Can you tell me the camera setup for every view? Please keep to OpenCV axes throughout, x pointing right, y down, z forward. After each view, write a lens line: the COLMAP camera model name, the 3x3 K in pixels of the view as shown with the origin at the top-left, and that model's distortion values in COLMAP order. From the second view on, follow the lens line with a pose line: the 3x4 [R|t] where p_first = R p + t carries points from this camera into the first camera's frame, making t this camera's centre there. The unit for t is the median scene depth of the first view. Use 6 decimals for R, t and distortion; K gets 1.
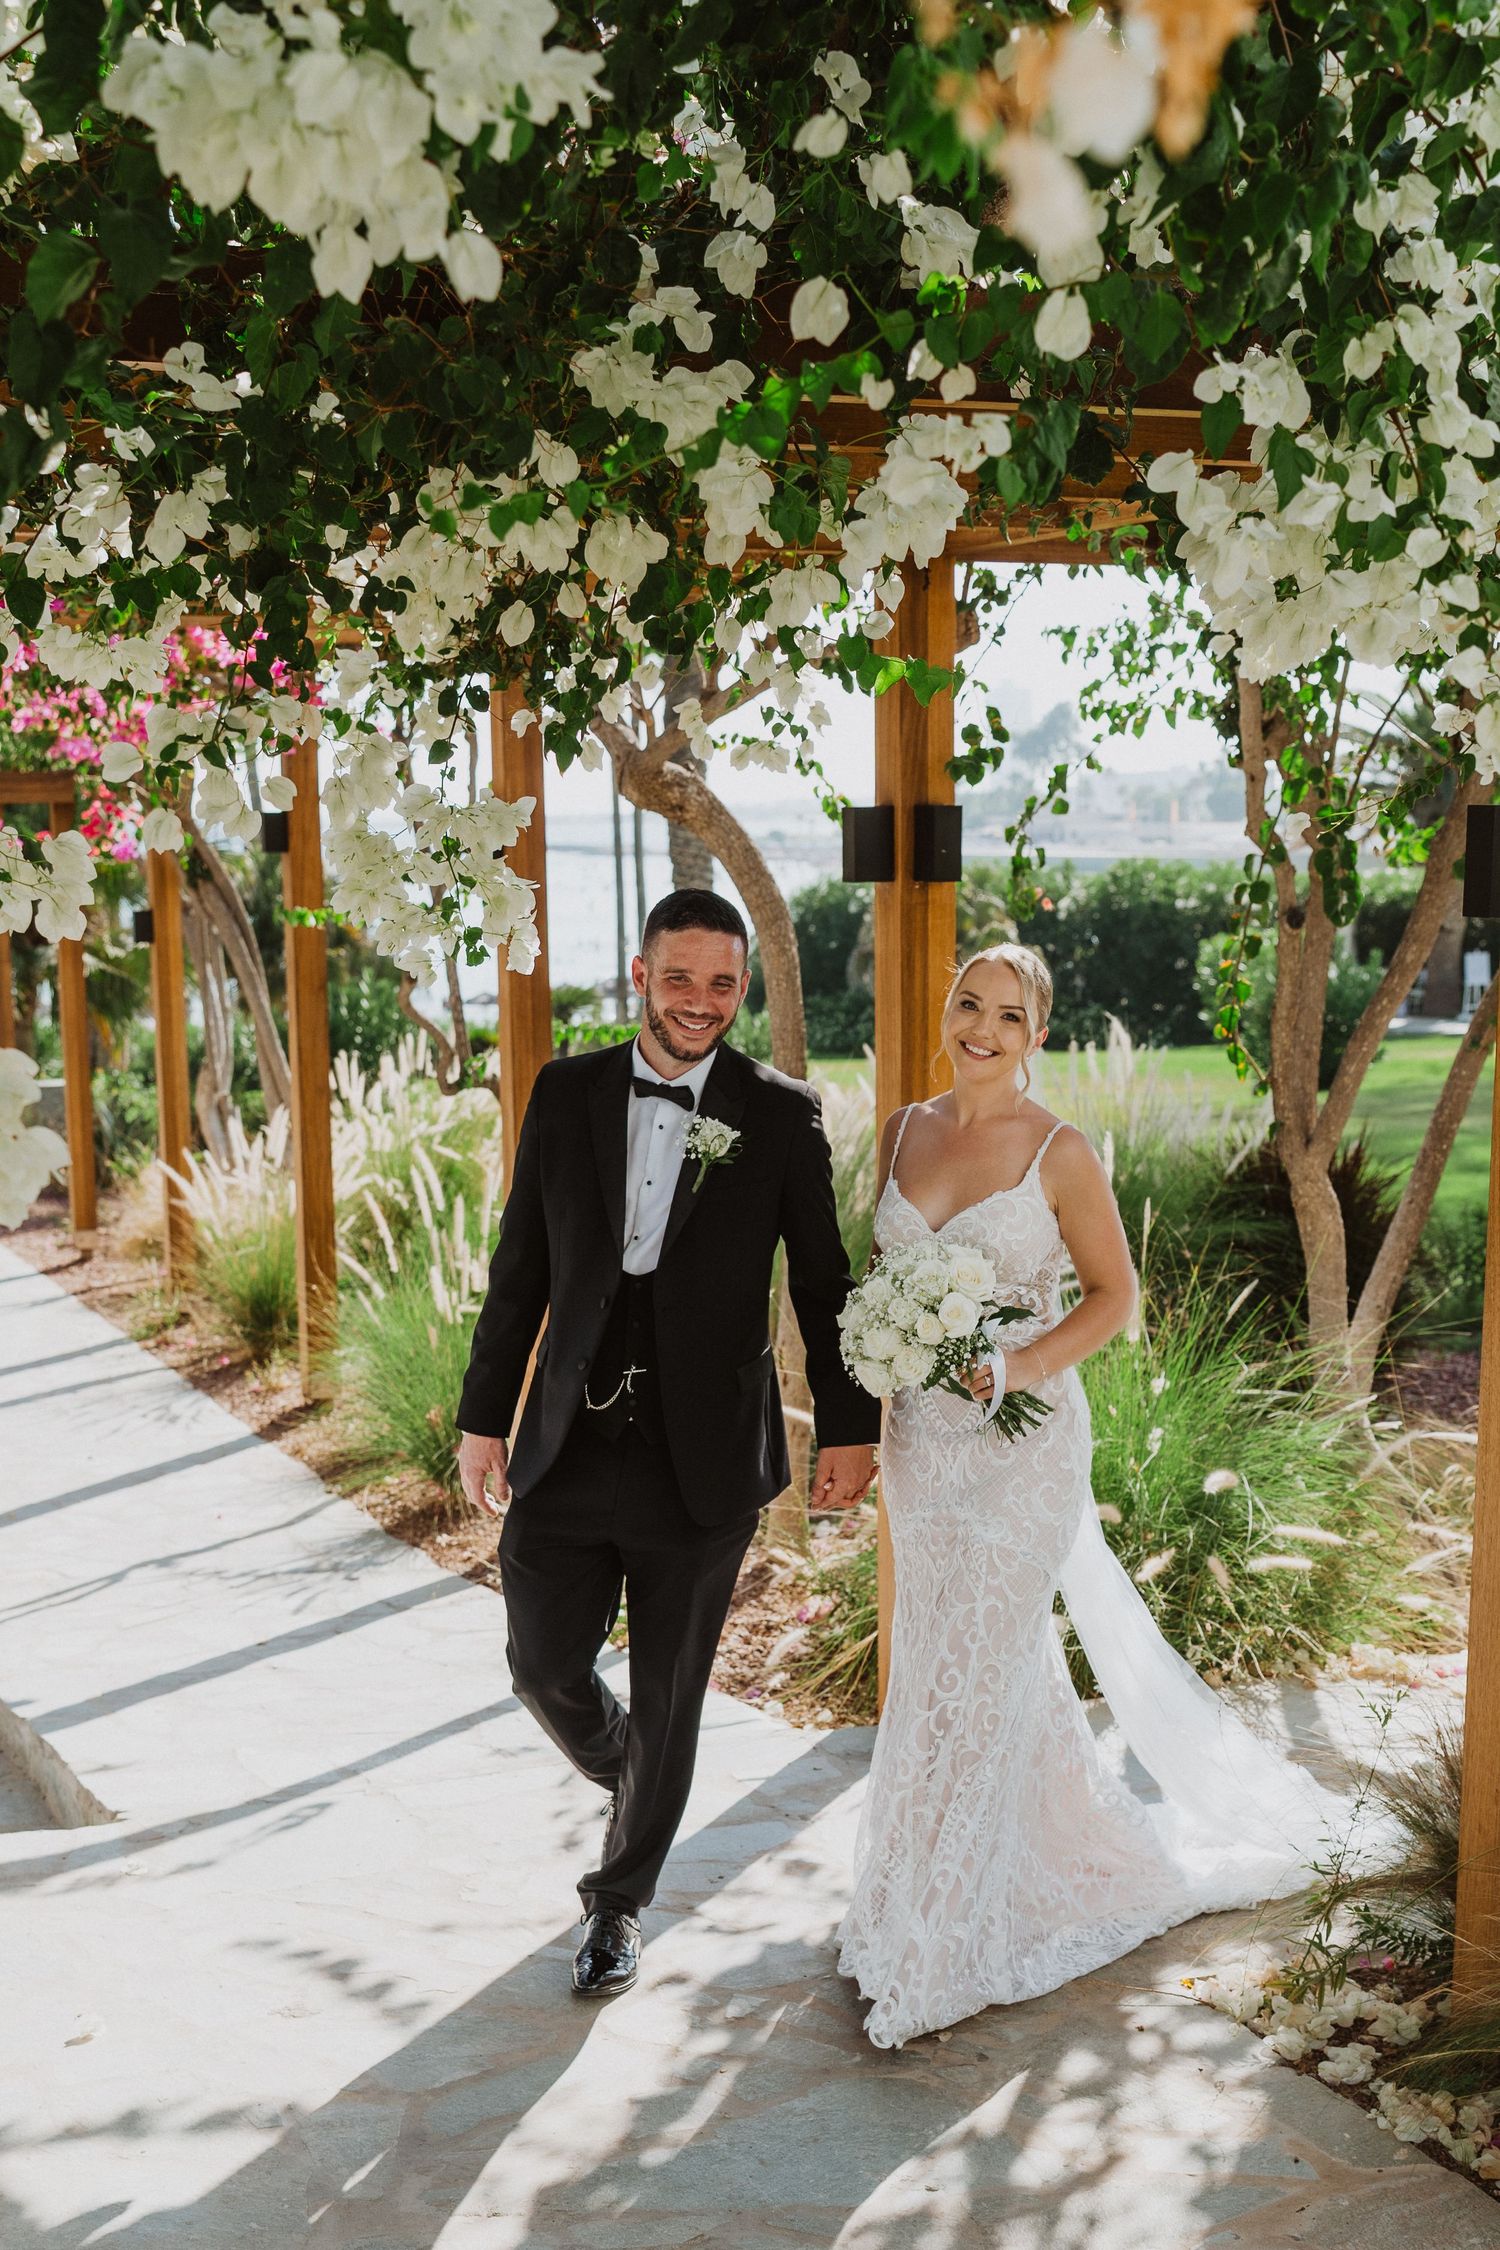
lens RADIAL K [[2248.0, 0, 908.2], [0, 2248.0, 1291.8], [0, 0, 1]] dist [0.000508, 0.000000]
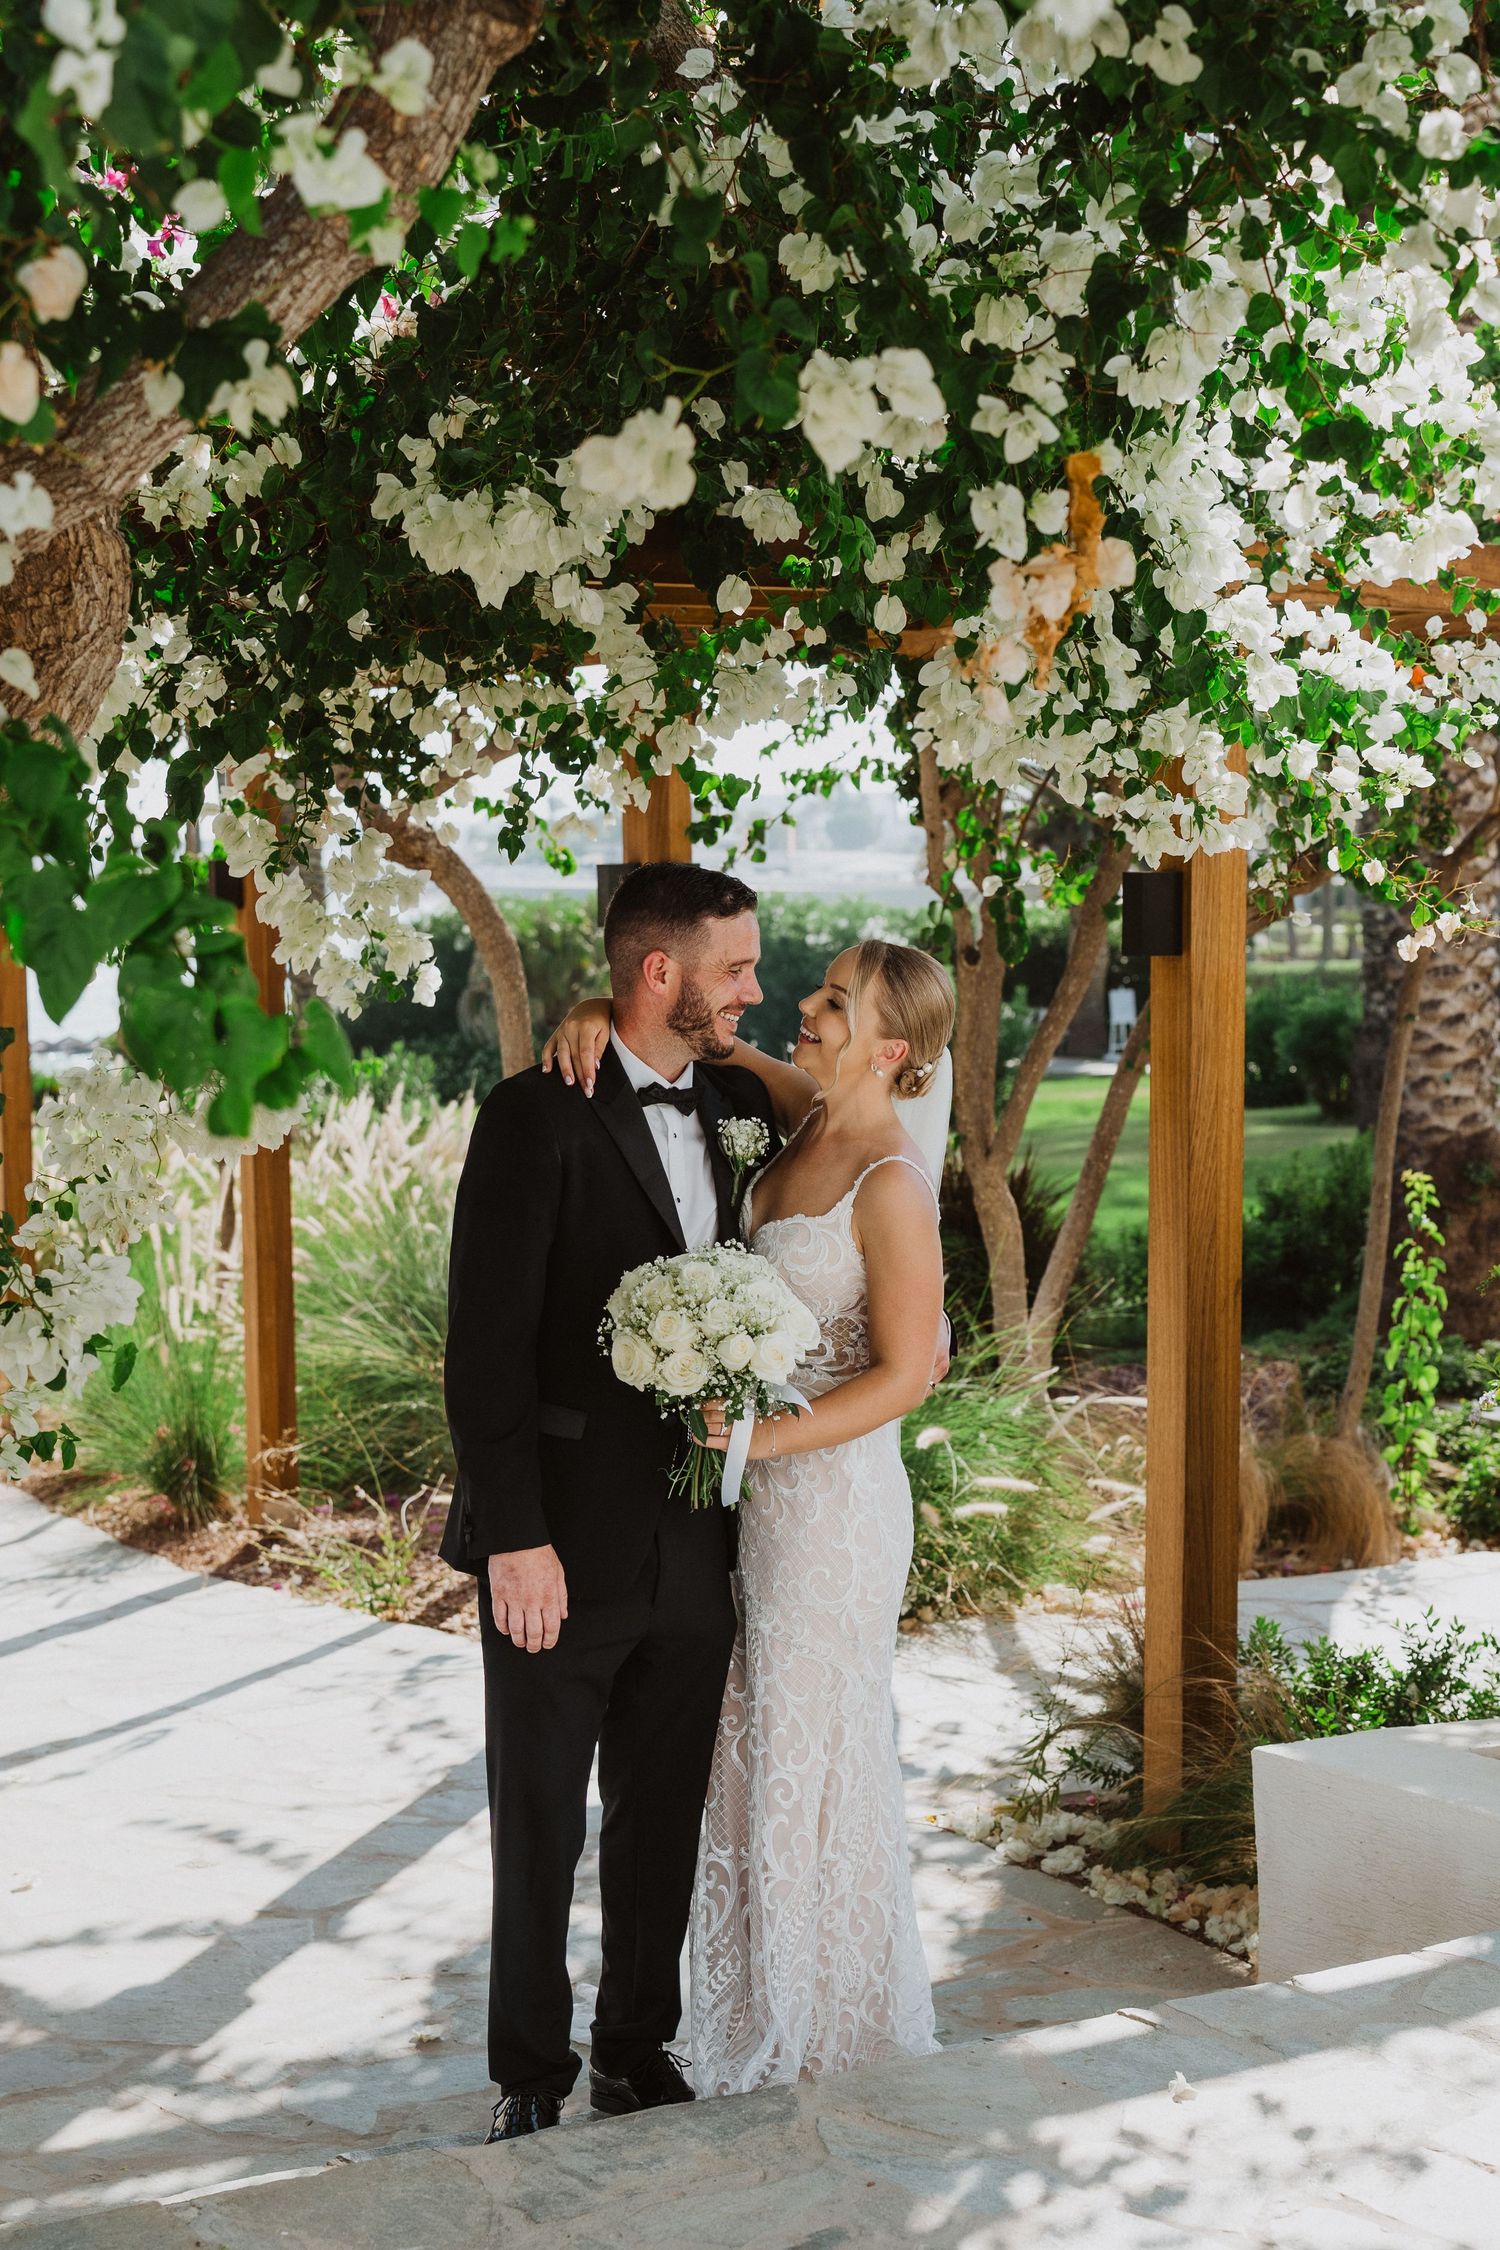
lens RADIAL K [[2626.6, 0, 750.7], [0, 2626.6, 1125.9], [0, 0, 1]] dist [-0.009035, 0.000000]
pose [[0.994375, -0.011327, 0.105309, -0.090849], [0.021770, 0.994894, -0.098551, 0.054412], [-0.103655, 0.100289, 0.989544, -0.335354]]
